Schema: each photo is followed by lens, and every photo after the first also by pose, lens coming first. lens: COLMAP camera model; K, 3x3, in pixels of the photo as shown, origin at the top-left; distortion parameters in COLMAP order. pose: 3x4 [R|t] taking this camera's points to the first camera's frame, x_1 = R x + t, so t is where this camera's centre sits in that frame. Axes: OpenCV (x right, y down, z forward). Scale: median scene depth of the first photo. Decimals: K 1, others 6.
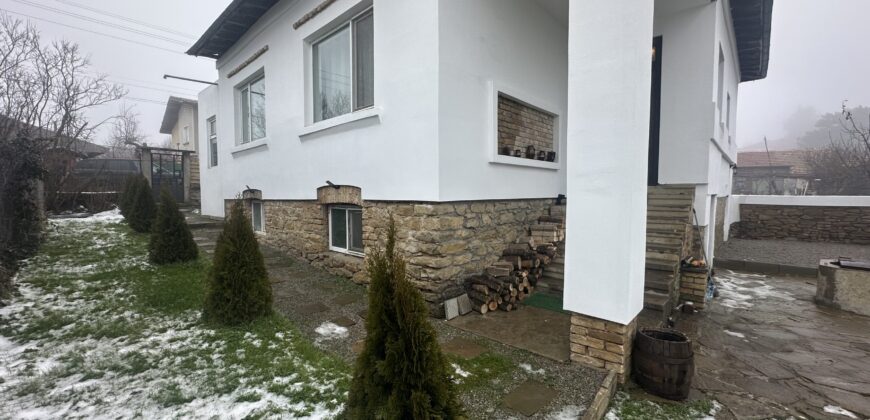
lens RADIAL K [[350.7, 0, 435.0], [0, 350.7, 210.0], [0, 0, 1]] dist [-0.002309, -0.000077]
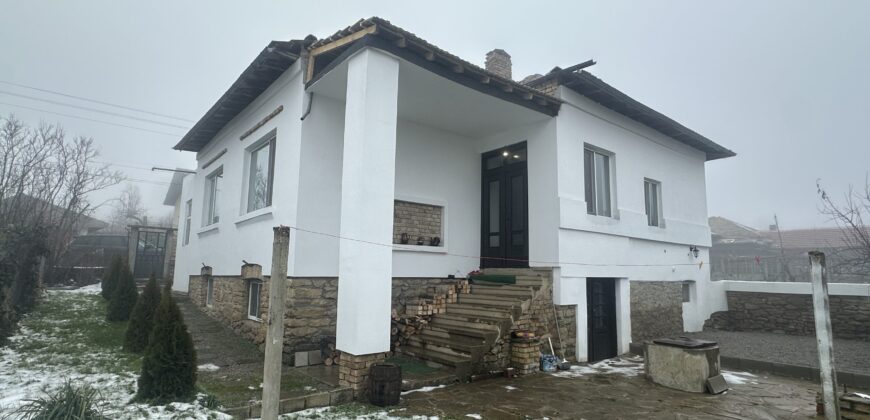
lens RADIAL K [[458.2, 0, 435.0], [0, 458.2, 210.0], [0, 0, 1]] dist [-0.001858, -0.000043]
pose [[0.990808, -0.002480, -0.135255, 0.532979], [-0.023073, 0.982083, -0.187031, 0.028237], [0.133295, 0.188432, 0.972998, -0.487669]]
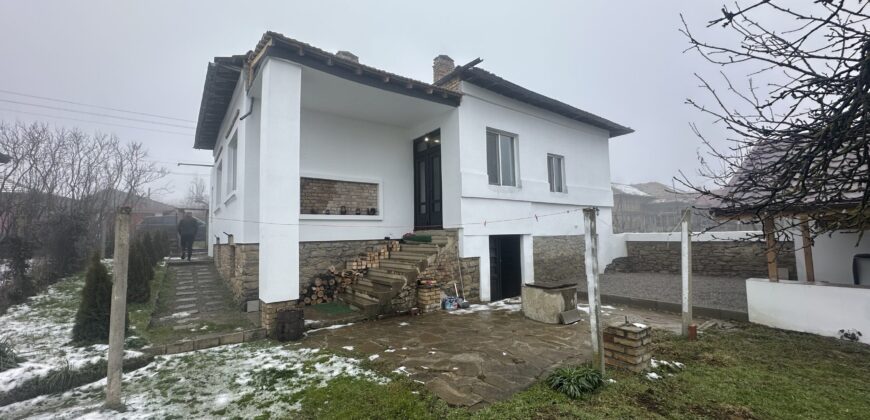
lens RADIAL K [[350.7, 0, 435.0], [0, 350.7, 210.0], [0, 0, 1]] dist [-0.002309, -0.000077]
pose [[0.983852, -0.033423, -0.175838, 0.847685], [0.012042, 0.992545, -0.121280, 0.022745], [0.178581, 0.117204, 0.976920, -0.390222]]
